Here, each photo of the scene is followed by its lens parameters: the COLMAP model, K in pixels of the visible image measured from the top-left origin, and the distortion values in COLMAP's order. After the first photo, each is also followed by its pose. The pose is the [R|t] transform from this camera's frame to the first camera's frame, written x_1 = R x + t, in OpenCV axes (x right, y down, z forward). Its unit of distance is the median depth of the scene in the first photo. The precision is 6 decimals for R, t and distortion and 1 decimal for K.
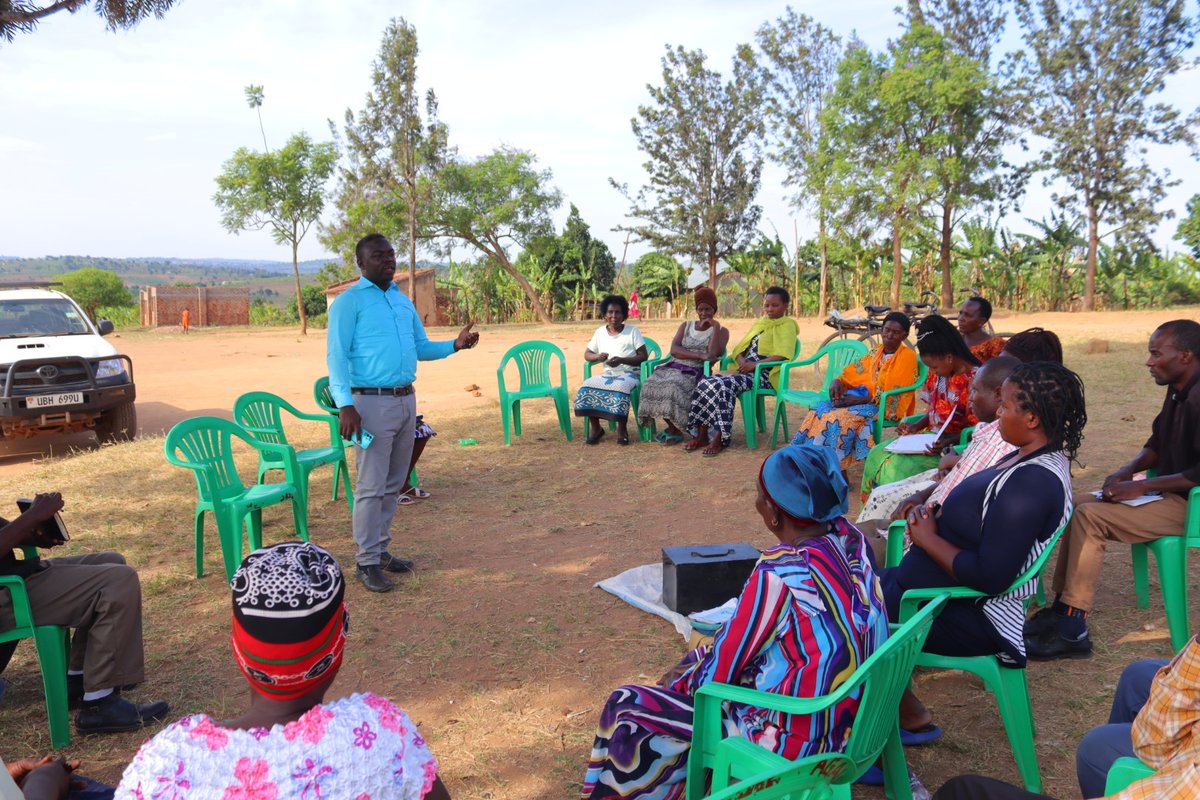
lens RADIAL K [[4005.6, 0, 600.0], [0, 4005.6, 400.0], [0, 0, 1]] dist [0.855842, 2.476322]
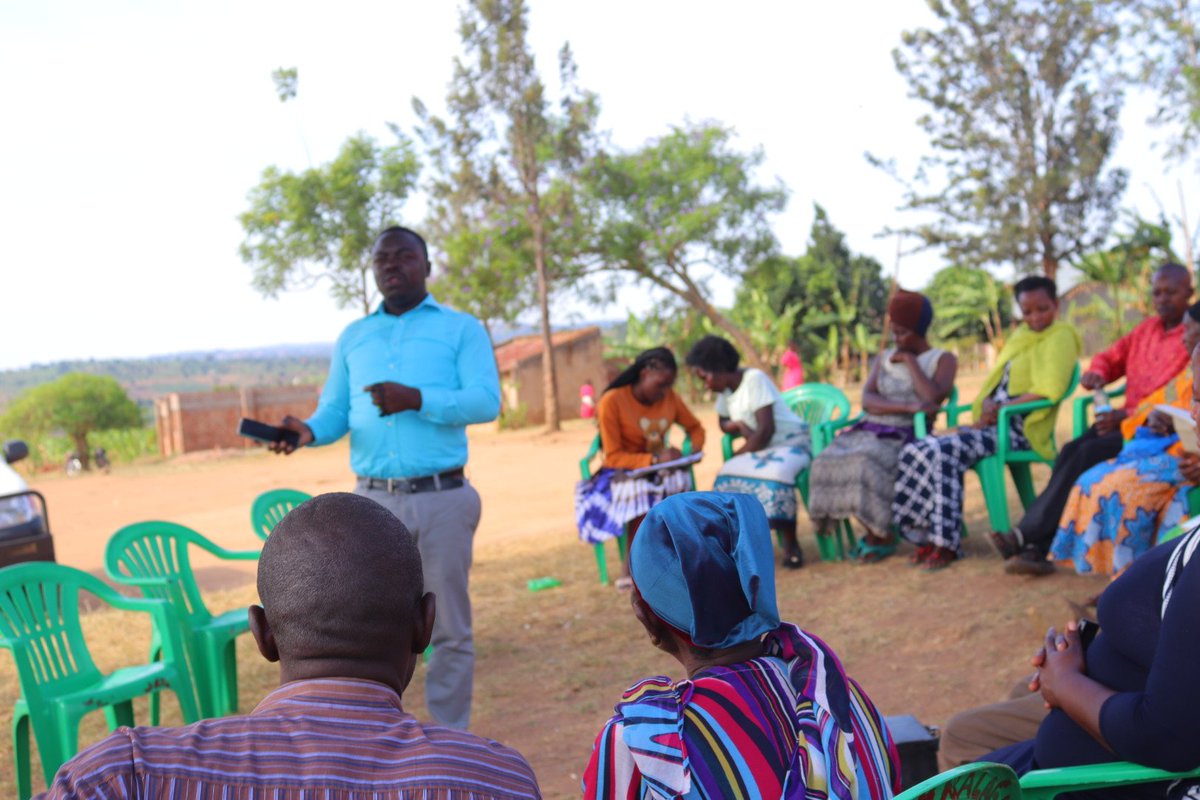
lens RADIAL K [[4005.6, 0, 600.0], [0, 4005.6, 400.0], [0, 0, 1]] dist [0.855842, 2.476322]
pose [[0.908599, -0.098193, -0.405963, 0.212452], [0.058910, 0.992384, -0.108186, 0.046647], [0.413495, 0.074382, 0.907463, 0.432270]]
